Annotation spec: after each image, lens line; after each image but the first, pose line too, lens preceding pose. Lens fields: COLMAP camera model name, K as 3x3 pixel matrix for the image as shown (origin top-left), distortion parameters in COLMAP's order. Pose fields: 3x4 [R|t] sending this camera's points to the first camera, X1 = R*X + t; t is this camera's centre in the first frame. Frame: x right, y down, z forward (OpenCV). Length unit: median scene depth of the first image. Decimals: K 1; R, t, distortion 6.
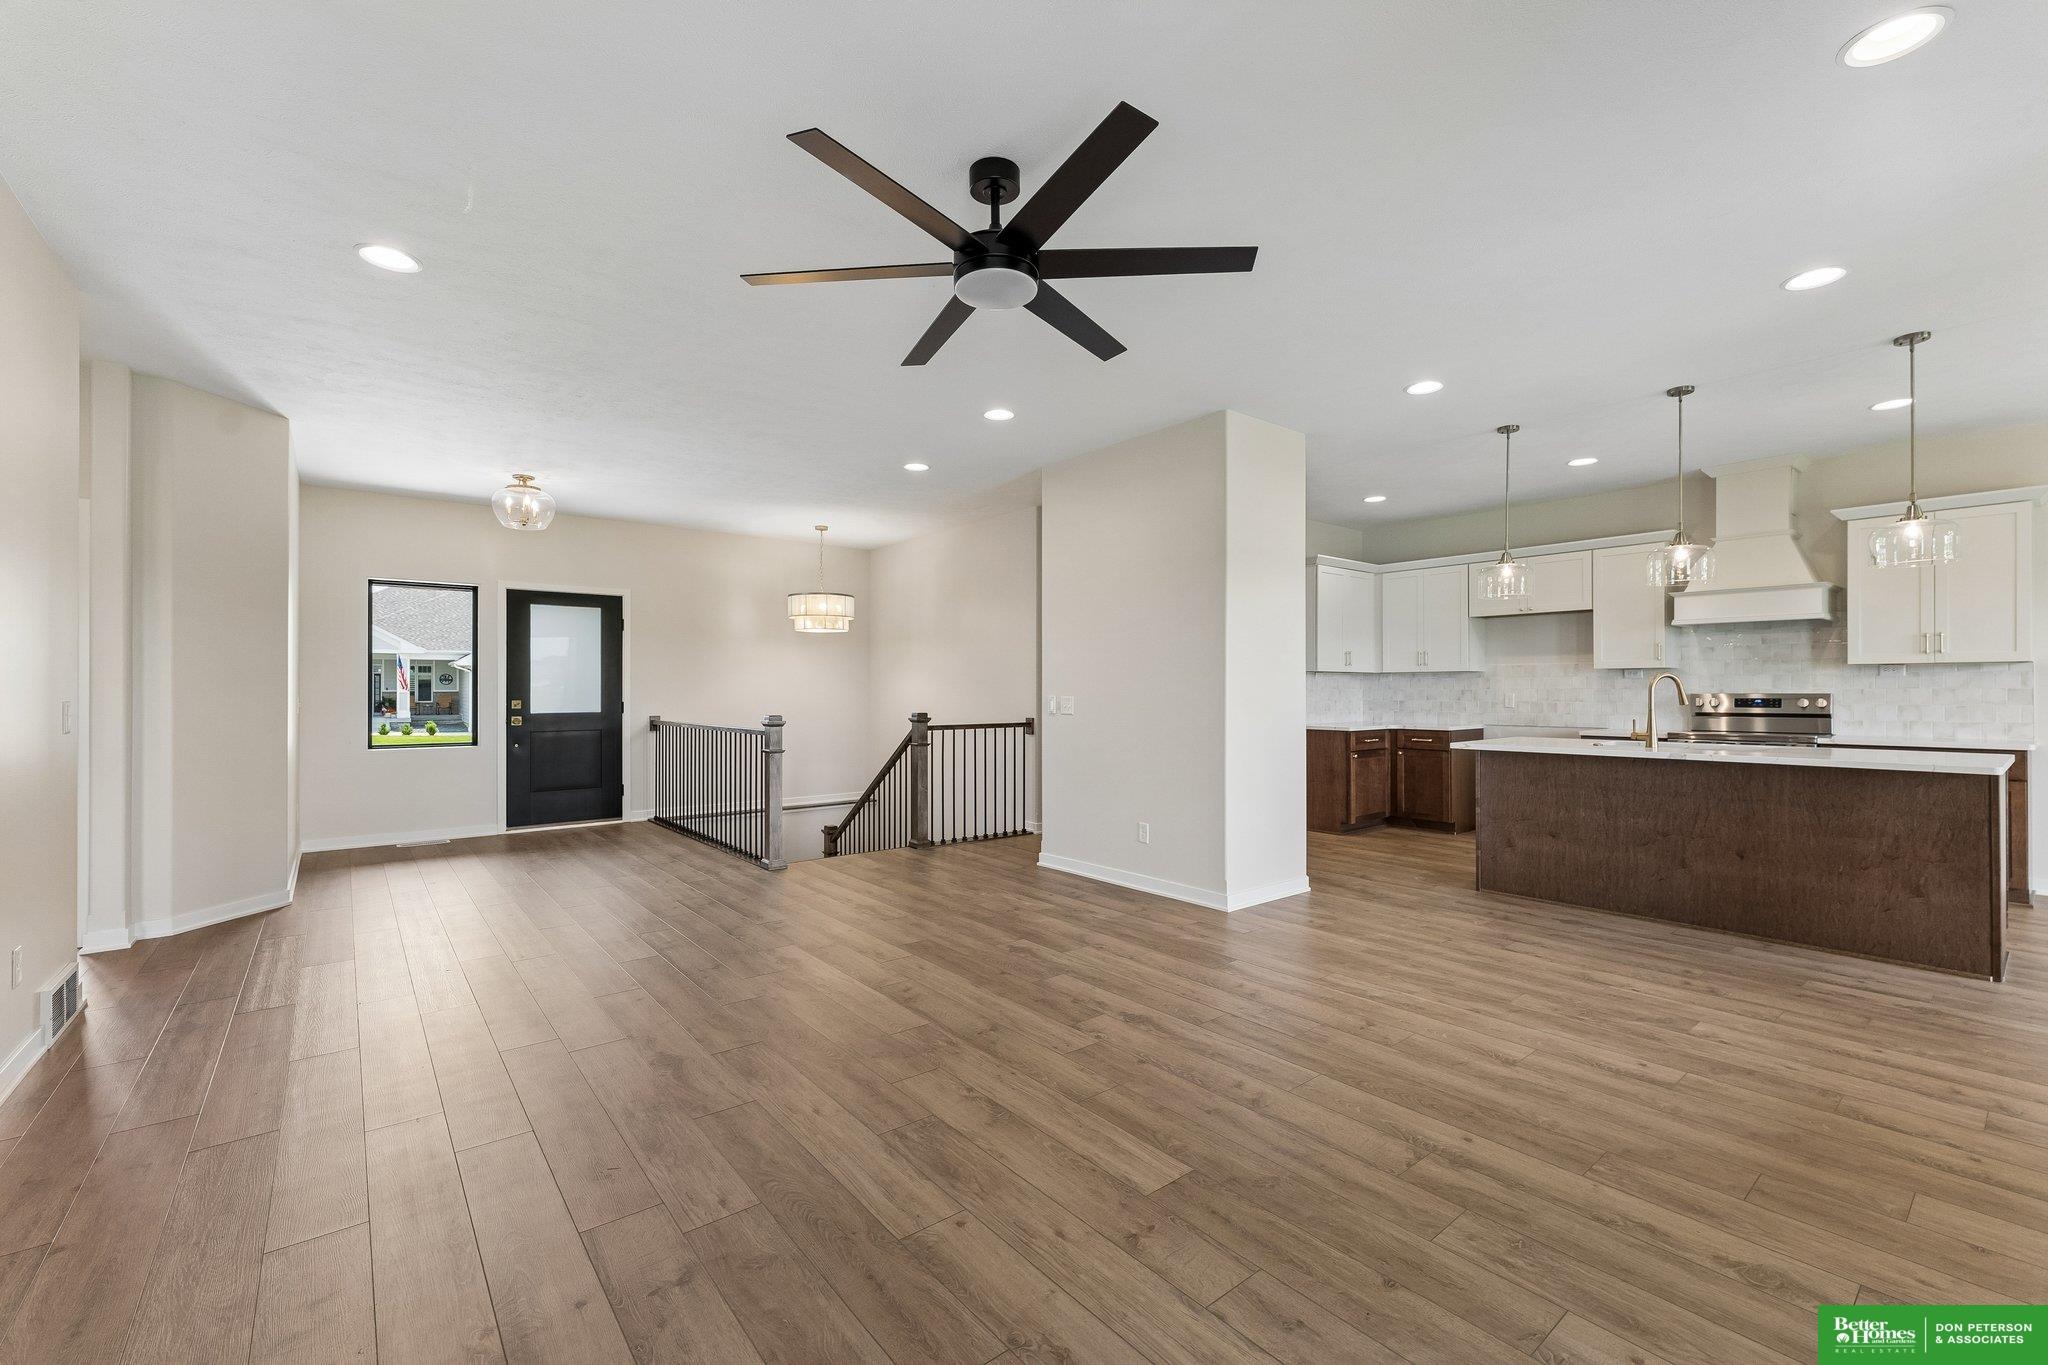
lens RADIAL K [[840.1, 0, 1029.0], [0, 840.1, 685.2], [0, 0, 1]] dist [0.002733, 0.000656]
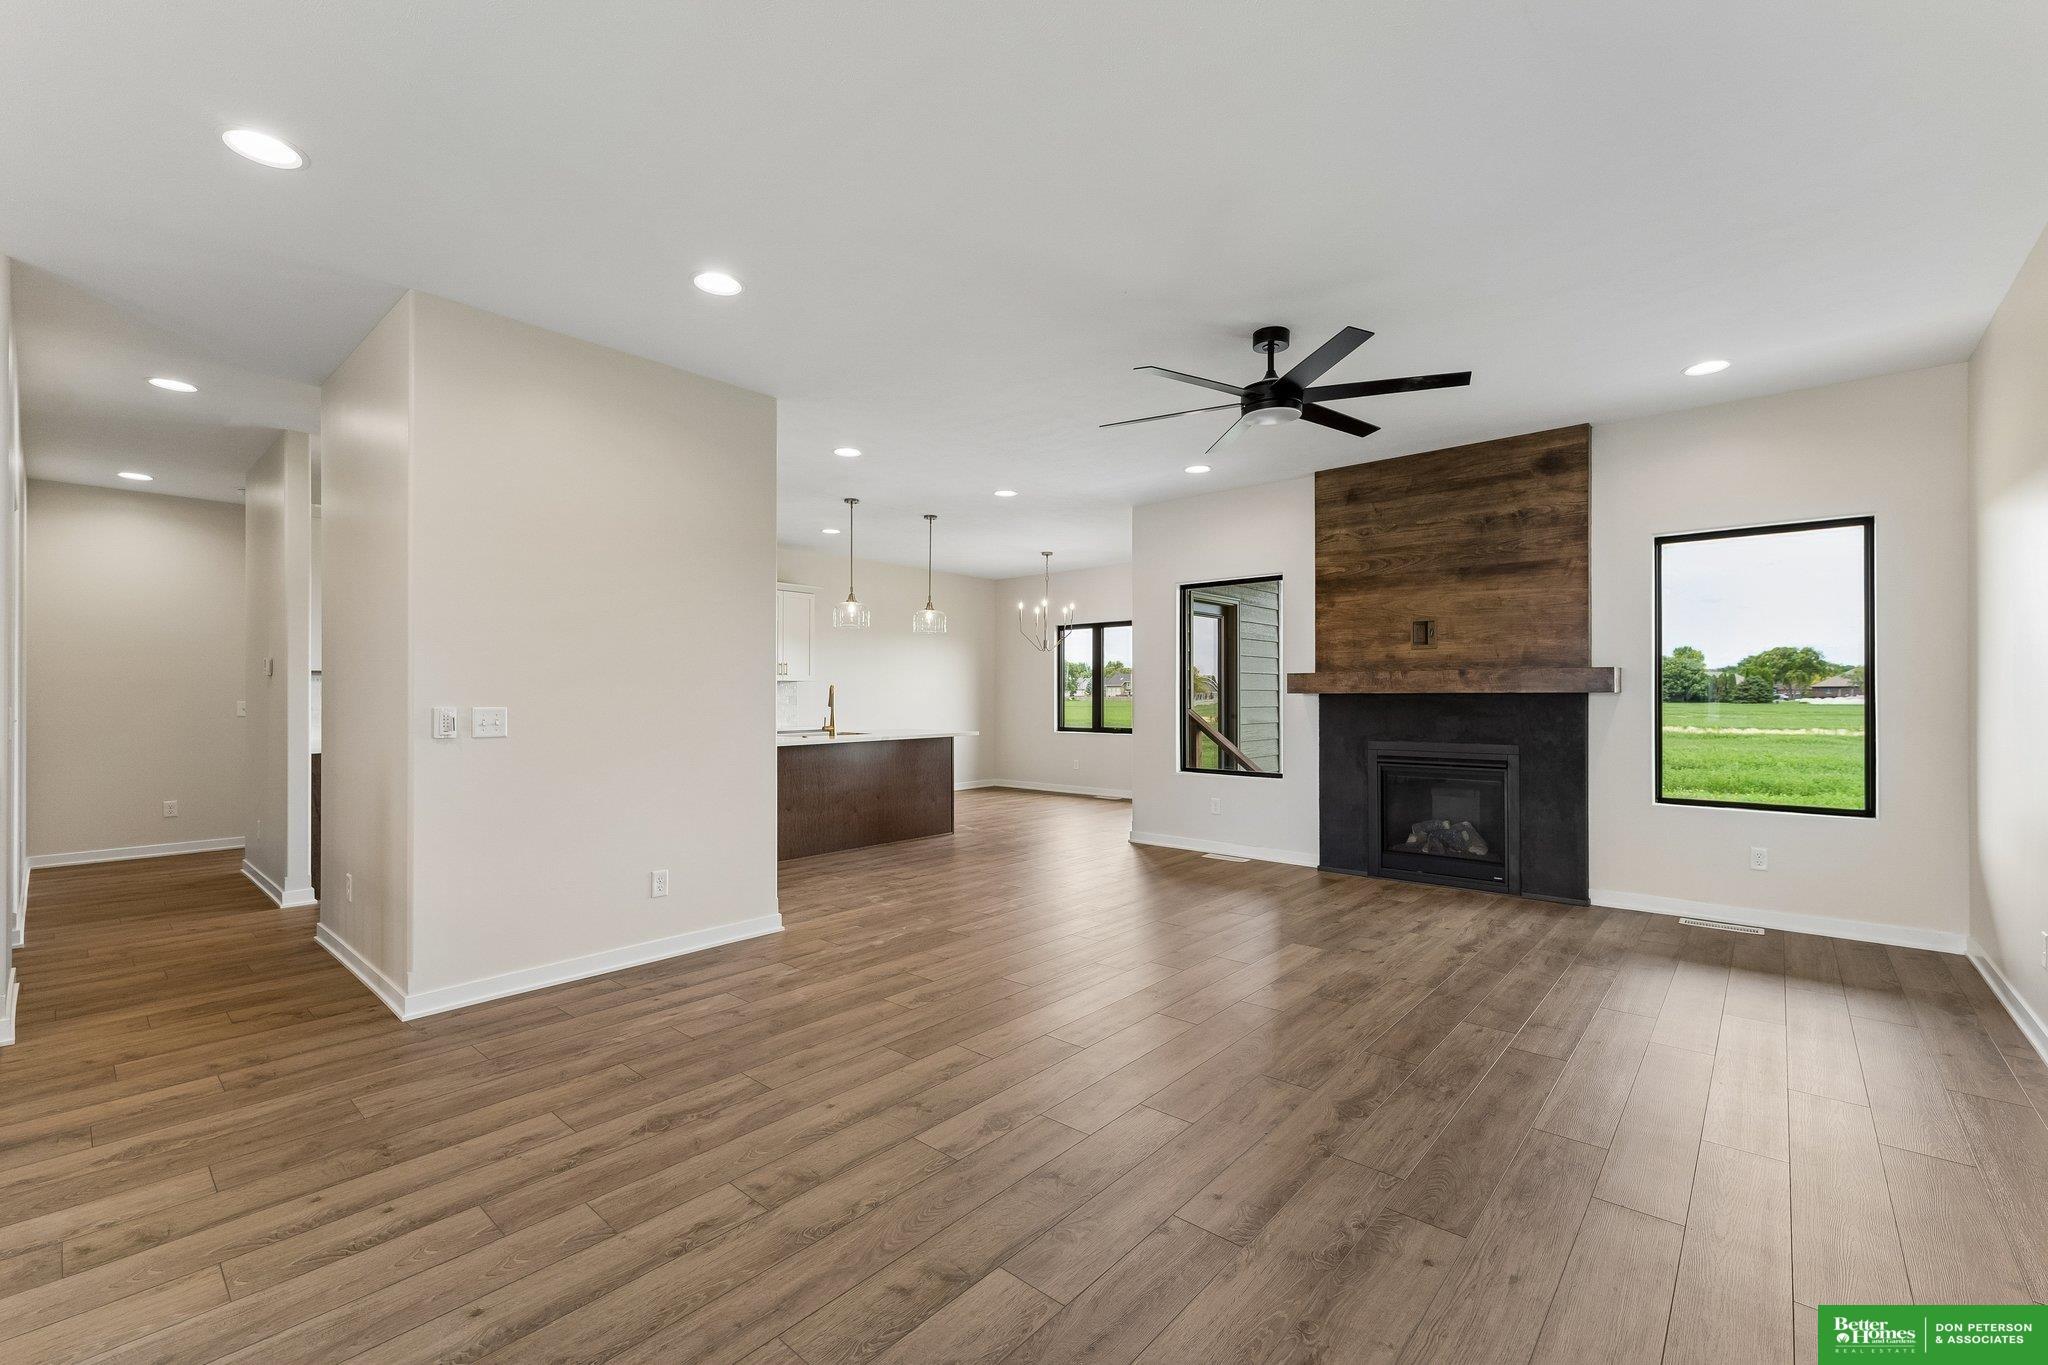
lens RADIAL K [[840.1, 0, 1023.0], [0, 840.1, 695.3], [0, 0, 1]] dist [0.002733, 0.000656]
pose [[-0.152719, 0.002189, 0.988267, -0.831426], [-0.003660, 0.999989, -0.002780, 0.005760], [-0.988263, -0.004041, -0.152709, 0.977821]]
